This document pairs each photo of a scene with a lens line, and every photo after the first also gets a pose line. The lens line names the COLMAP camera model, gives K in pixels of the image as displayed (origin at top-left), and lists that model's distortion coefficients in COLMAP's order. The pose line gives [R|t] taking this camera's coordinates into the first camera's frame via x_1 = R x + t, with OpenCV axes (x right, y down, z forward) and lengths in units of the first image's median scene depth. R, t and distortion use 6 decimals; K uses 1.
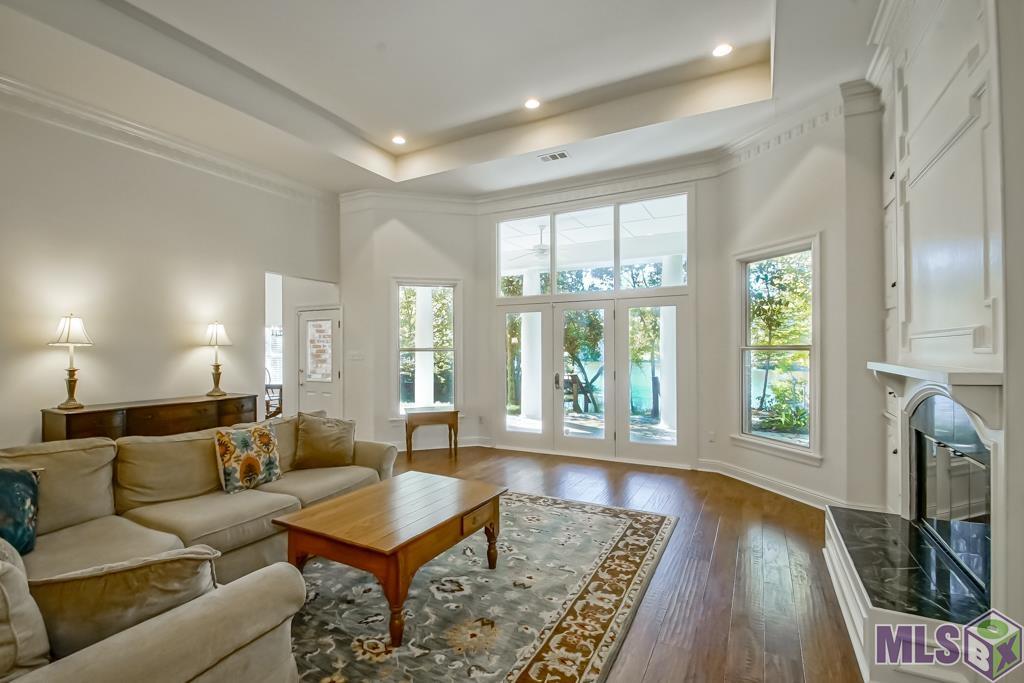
lens RADIAL K [[457.4, 0, 512.0], [0, 457.4, 341.5], [0, 0, 1]] dist [-0.001436, -0.000302]
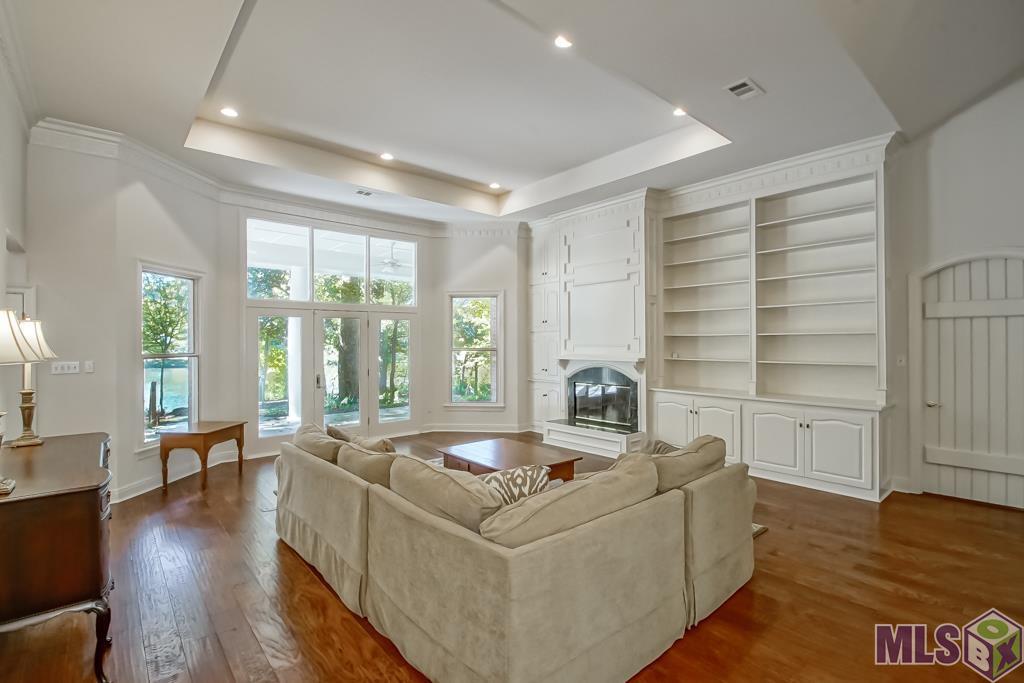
lens RADIAL K [[469.3, 0, 488.2], [0, 469.3, 343.6], [0, 0, 1]] dist [-0.018200, -0.000314]
pose [[0.378654, 0.005321, 0.925523, -0.887584], [-0.001996, 0.999986, -0.004933, 0.000016], [-0.925536, 0.000021, 0.378659, 0.223521]]
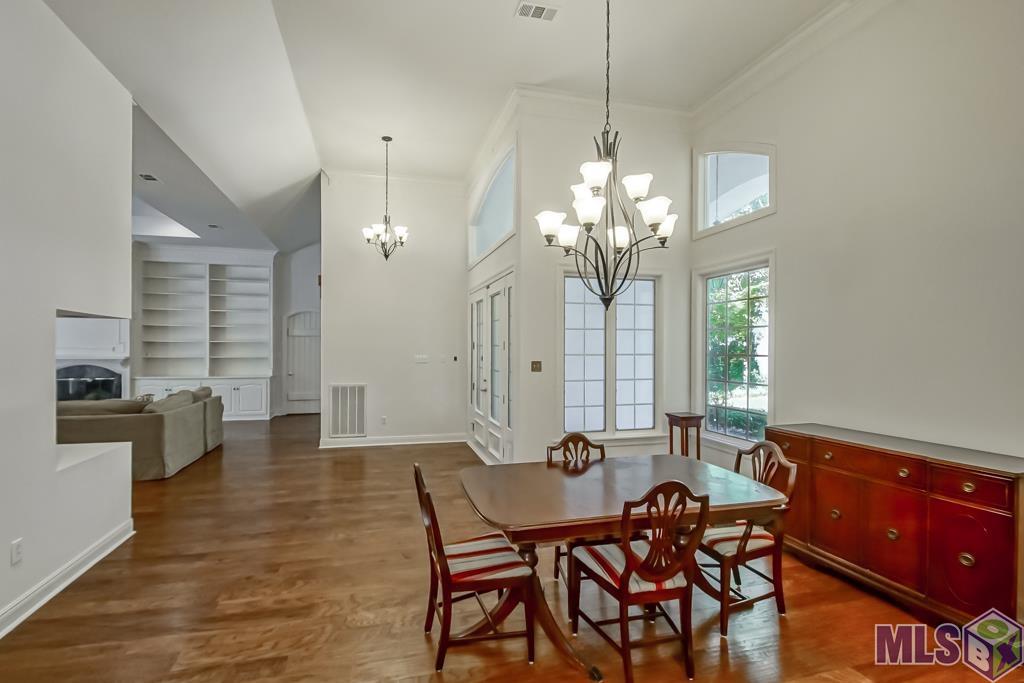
lens RADIAL K [[467.4, 0, 504.1], [0, 467.4, 351.1], [0, 0, 1]] dist [-0.001952, -0.000373]
pose [[-0.692185, -0.002736, 0.721715, -2.070051], [-0.002444, 0.999996, 0.001447, 0.004970], [-0.721716, -0.000762, -0.692189, 0.569032]]
